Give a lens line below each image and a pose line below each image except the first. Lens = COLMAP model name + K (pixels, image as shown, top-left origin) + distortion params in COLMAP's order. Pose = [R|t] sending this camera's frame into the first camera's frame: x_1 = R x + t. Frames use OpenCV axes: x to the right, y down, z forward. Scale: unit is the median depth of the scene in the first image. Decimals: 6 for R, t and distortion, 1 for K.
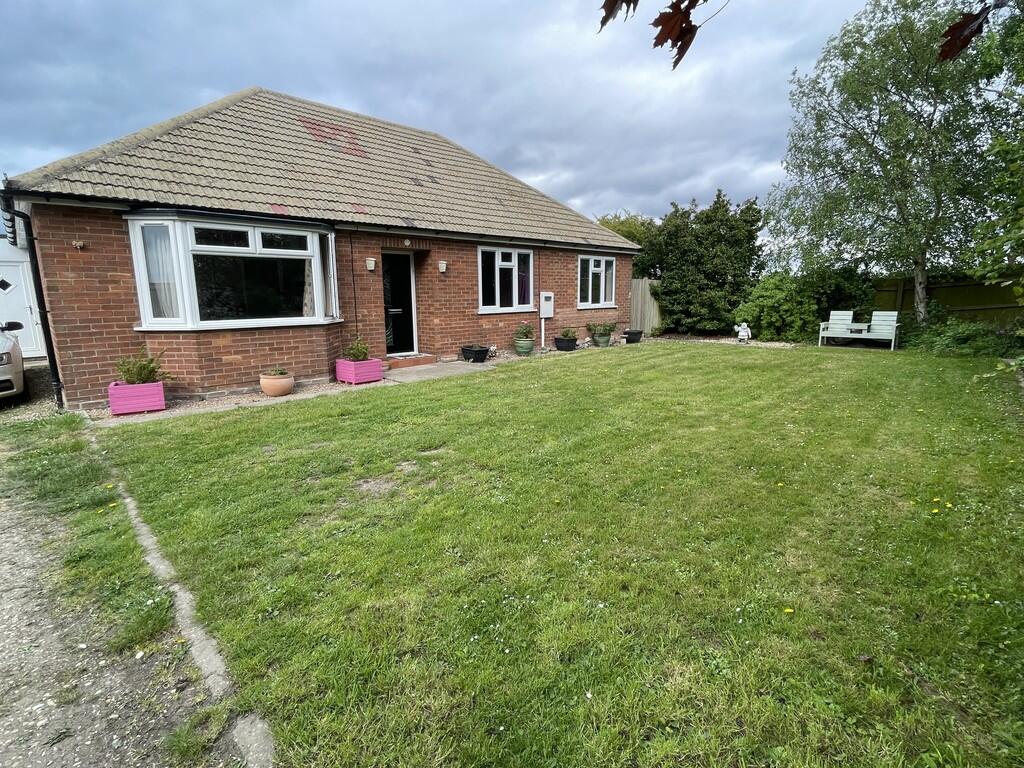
lens RADIAL K [[479.0, 0, 509.9], [0, 479.0, 383.5], [0, 0, 1]] dist [-0.001471, 0.000028]
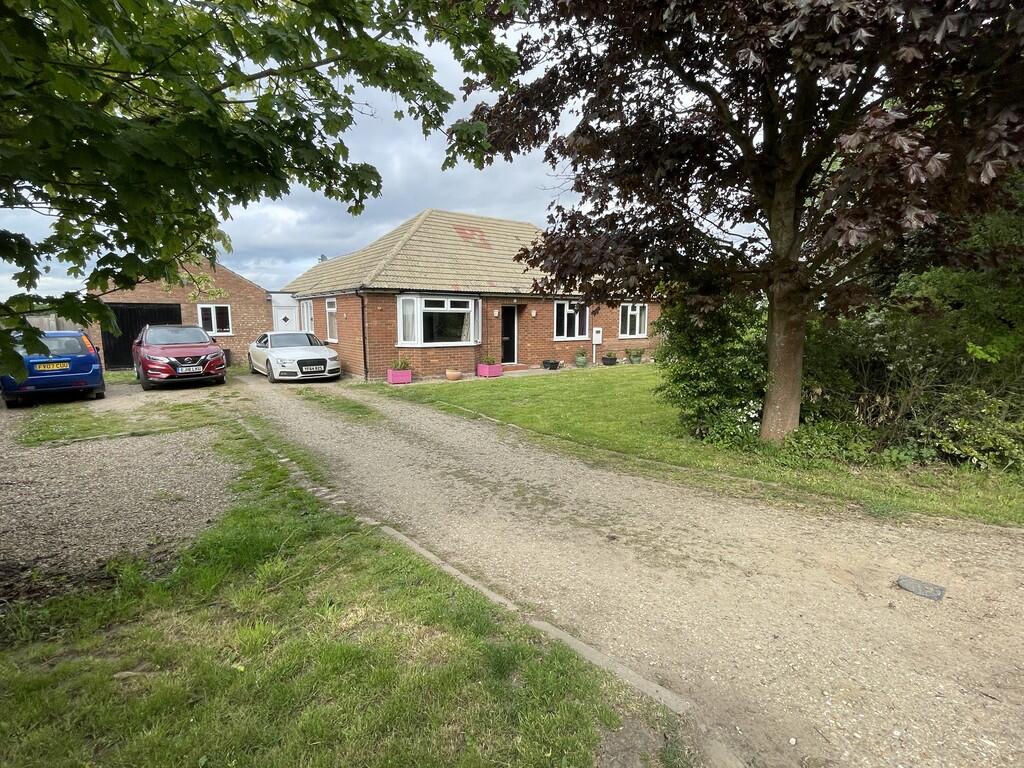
lens RADIAL K [[479.0, 0, 513.6], [0, 479.0, 383.9], [0, 0, 1]] dist [-0.001471, 0.000028]
pose [[0.990307, 0.030467, -0.135510, 0.029229], [-0.036969, 0.998269, -0.045731, 0.091086], [0.133882, 0.050298, 0.989720, -0.708800]]
